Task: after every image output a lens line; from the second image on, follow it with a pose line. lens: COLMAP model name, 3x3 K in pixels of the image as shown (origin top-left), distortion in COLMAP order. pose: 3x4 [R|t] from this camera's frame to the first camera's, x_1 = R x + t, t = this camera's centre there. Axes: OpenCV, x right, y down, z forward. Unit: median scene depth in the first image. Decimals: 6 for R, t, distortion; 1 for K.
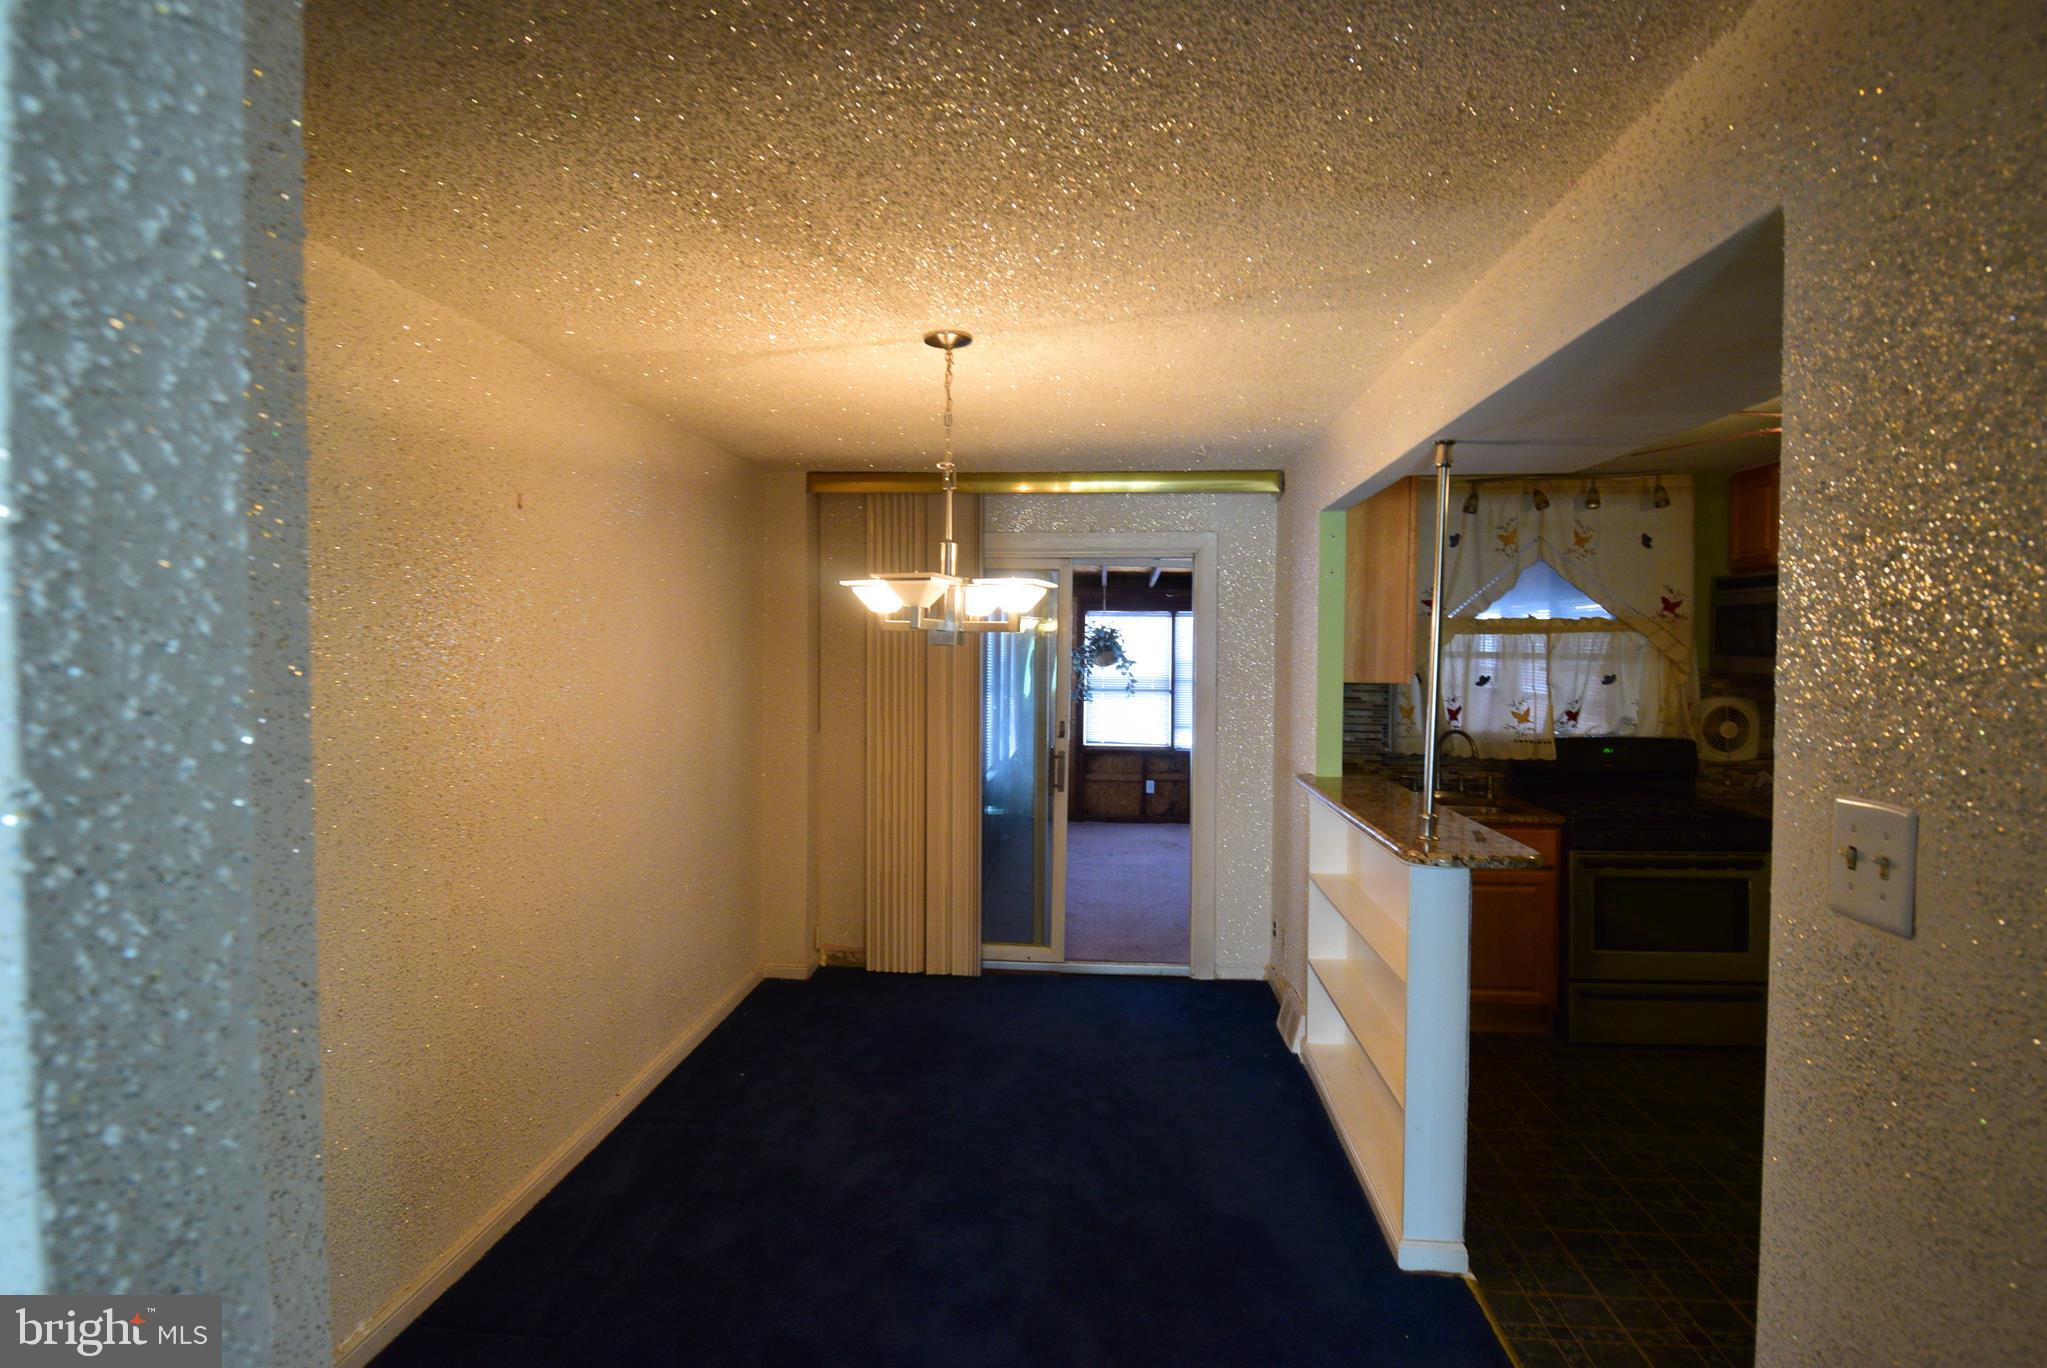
lens RADIAL K [[1069.3, 0, 1023.5], [0, 1069.3, 684.0], [0, 0, 1]] dist [0.020783, -0.031216]
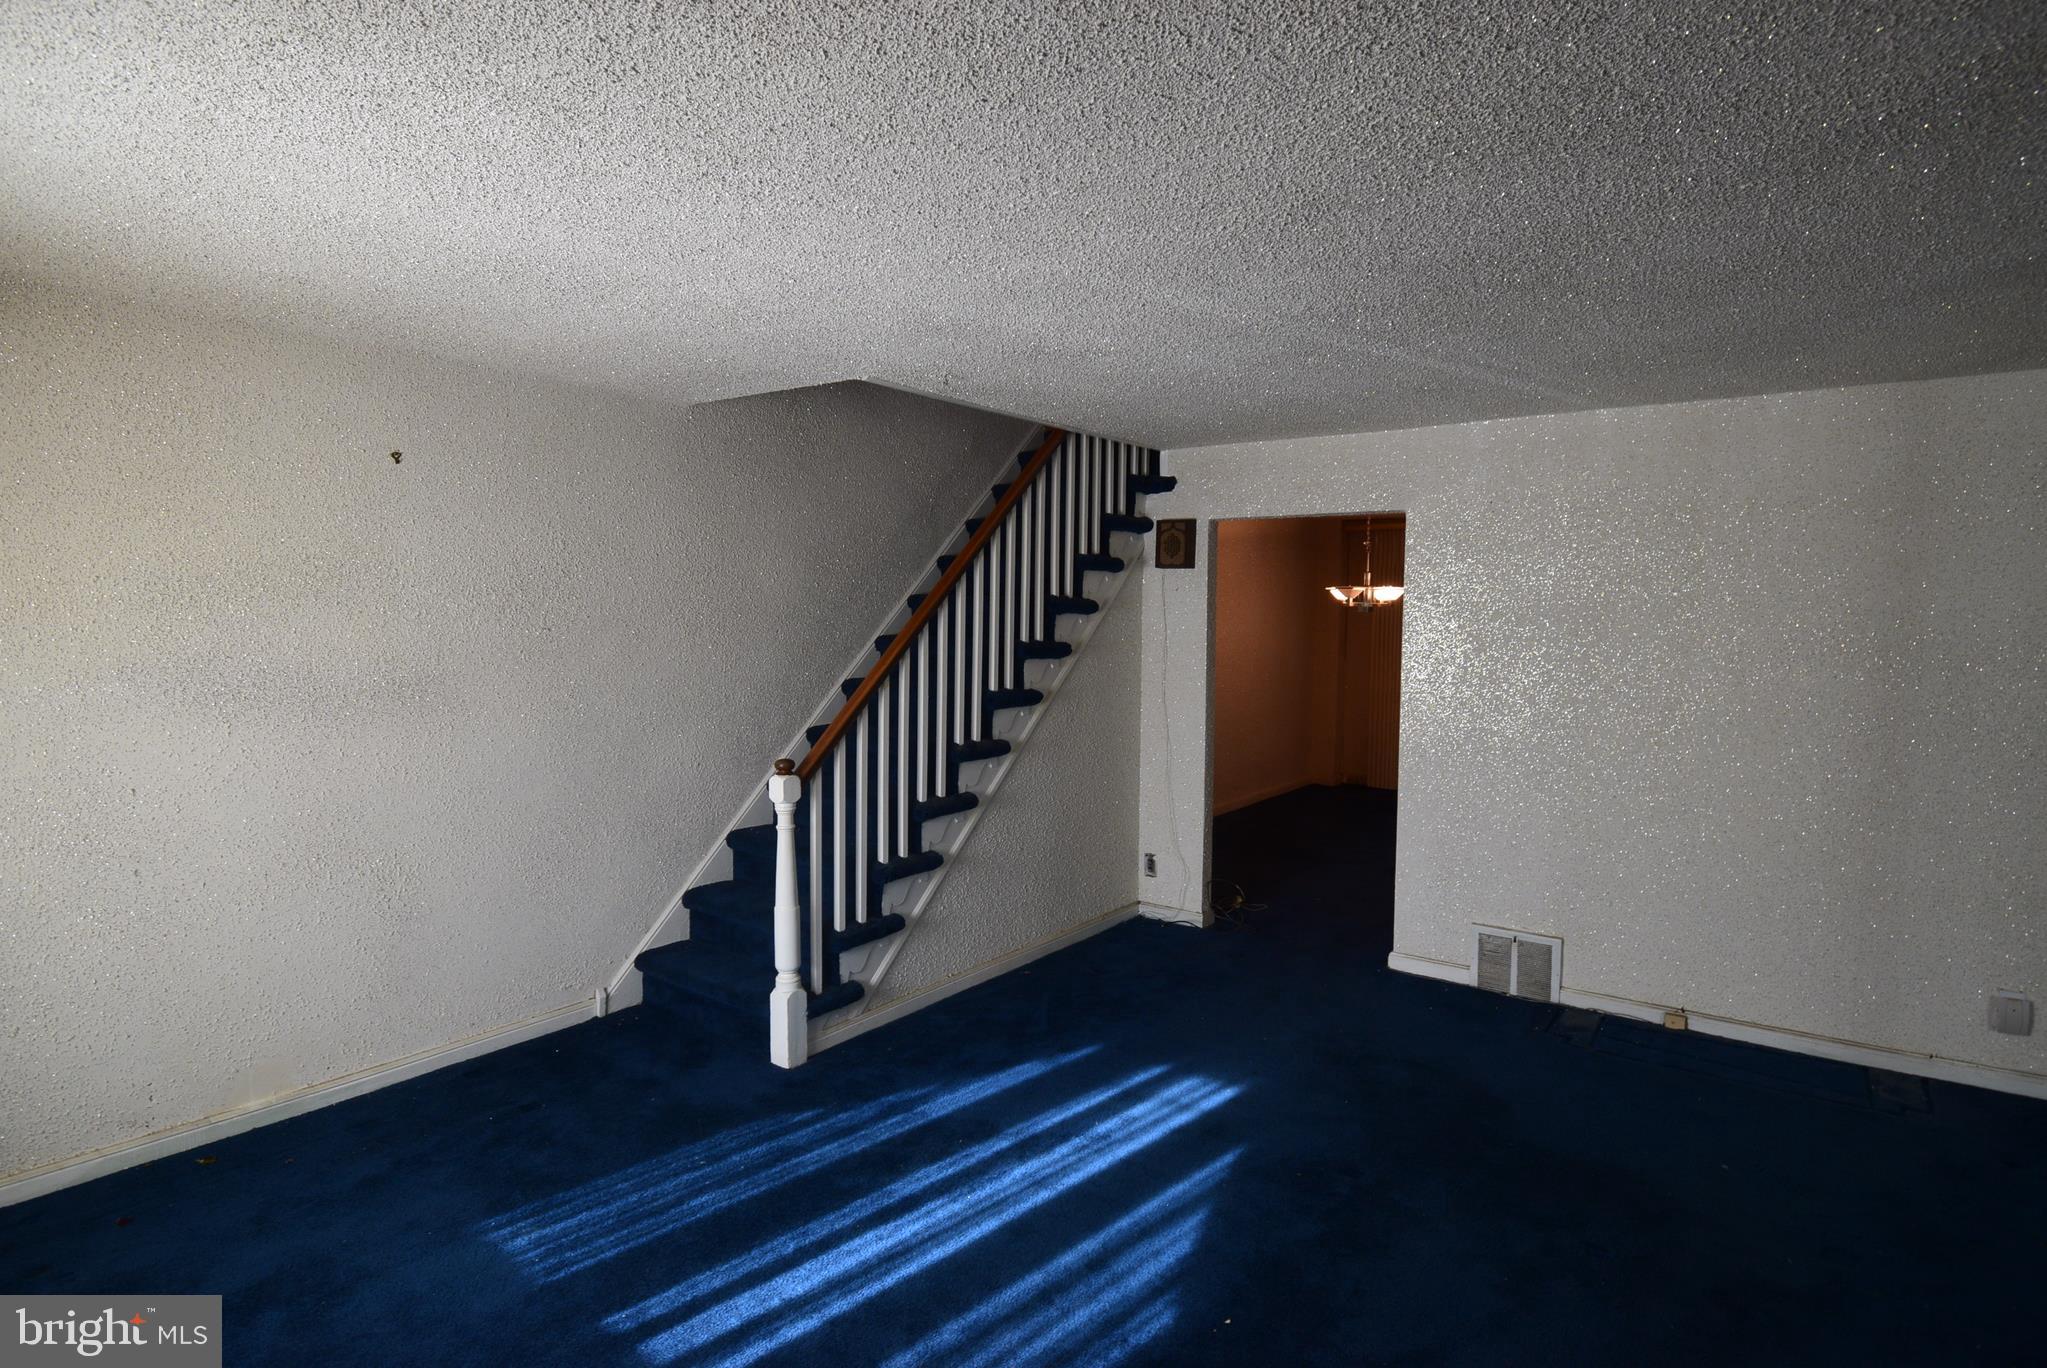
lens RADIAL K [[1069.3, 0, 1023.5], [0, 1069.3, 684.0], [0, 0, 1]] dist [0.020783, -0.031216]
pose [[0.843492, 0.041562, -0.535532, 0.368421], [-0.022096, 0.998843, 0.042717, 0.026098], [0.536688, -0.024198, 0.843434, -0.962077]]
